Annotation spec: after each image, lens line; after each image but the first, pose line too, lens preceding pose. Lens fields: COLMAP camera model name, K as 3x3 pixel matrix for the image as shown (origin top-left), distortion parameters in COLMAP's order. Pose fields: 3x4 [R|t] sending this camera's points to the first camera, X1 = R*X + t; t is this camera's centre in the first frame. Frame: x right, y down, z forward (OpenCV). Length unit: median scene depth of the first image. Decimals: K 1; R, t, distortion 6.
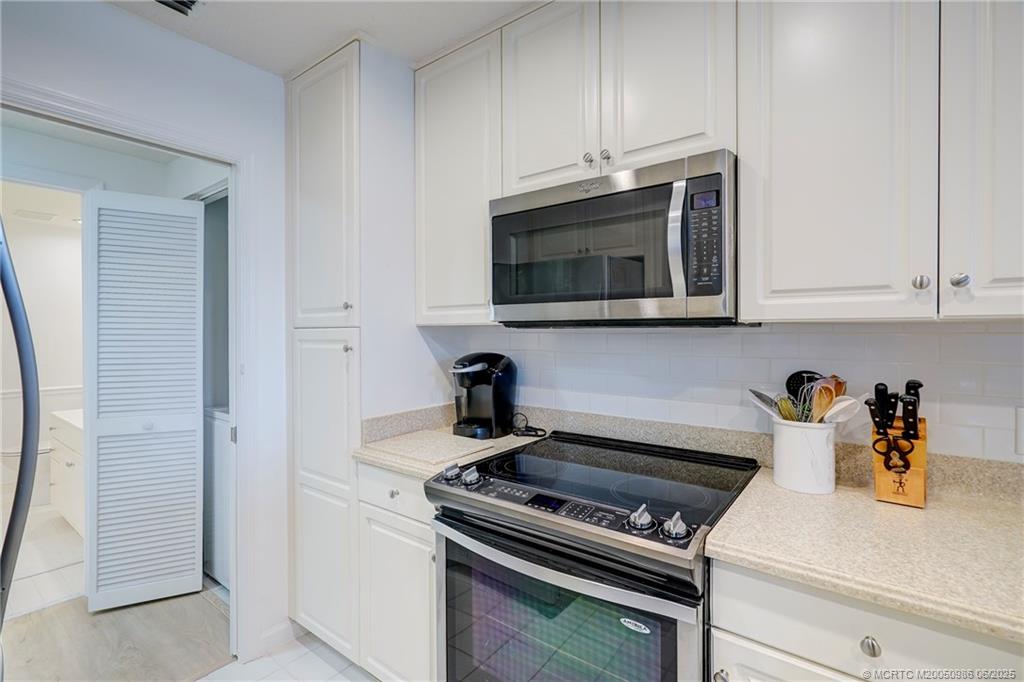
lens RADIAL K [[473.2, 0, 504.7], [0, 473.2, 334.9], [0, 0, 1]] dist [-0.000515, -0.000082]
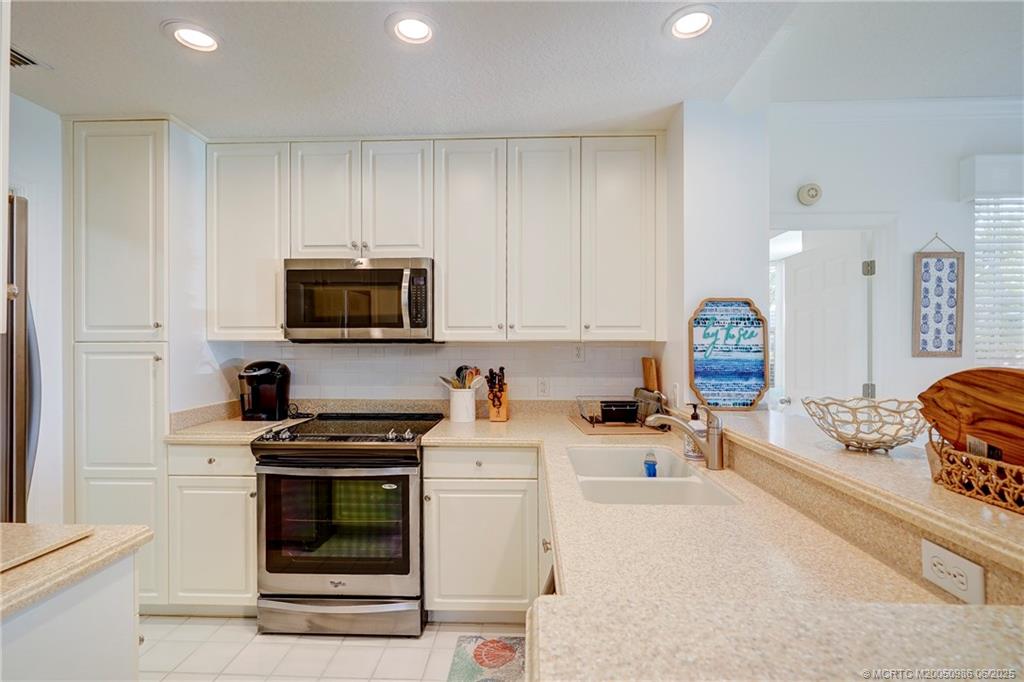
lens RADIAL K [[487.6, 0, 511.0], [0, 487.6, 346.5], [0, 0, 1]] dist [-0.000869, -0.000251]
pose [[0.816098, 0.001630, 0.577911, -0.440078], [0.002420, 0.999978, -0.006238, 0.009836], [-0.577909, 0.006490, 0.816076, -0.887073]]
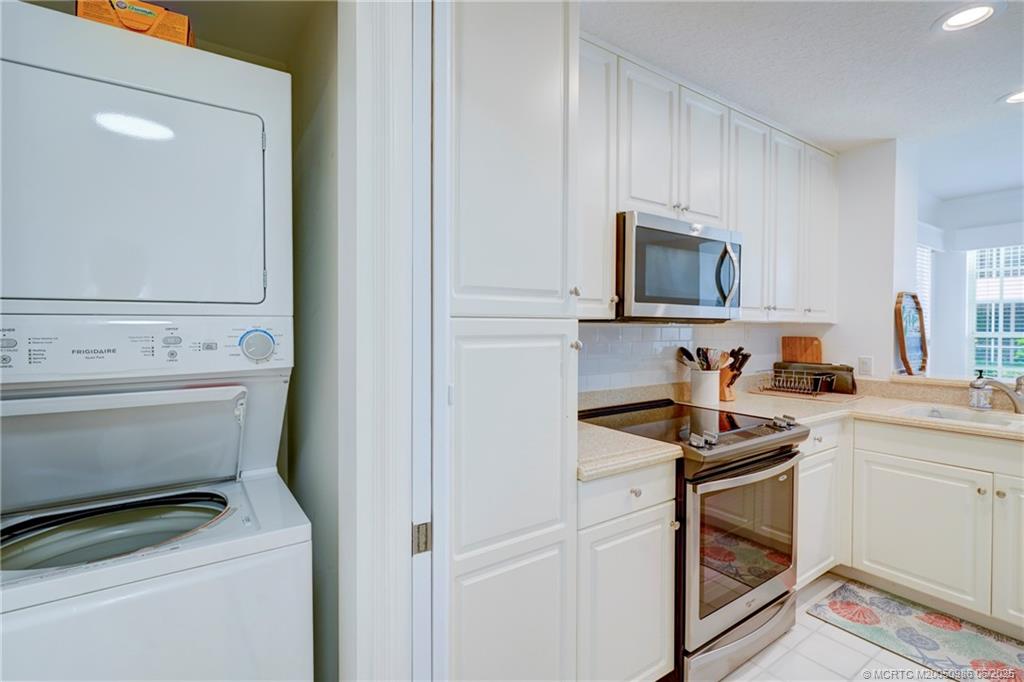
lens RADIAL K [[473.2, 0, 504.7], [0, 473.2, 334.9], [0, 0, 1]] dist [-0.000515, -0.000082]
pose [[0.305406, -0.013622, 0.952125, -1.573863], [0.000520, 0.999900, 0.014138, -0.001114], [-0.952222, -0.003823, 0.305383, 1.224223]]
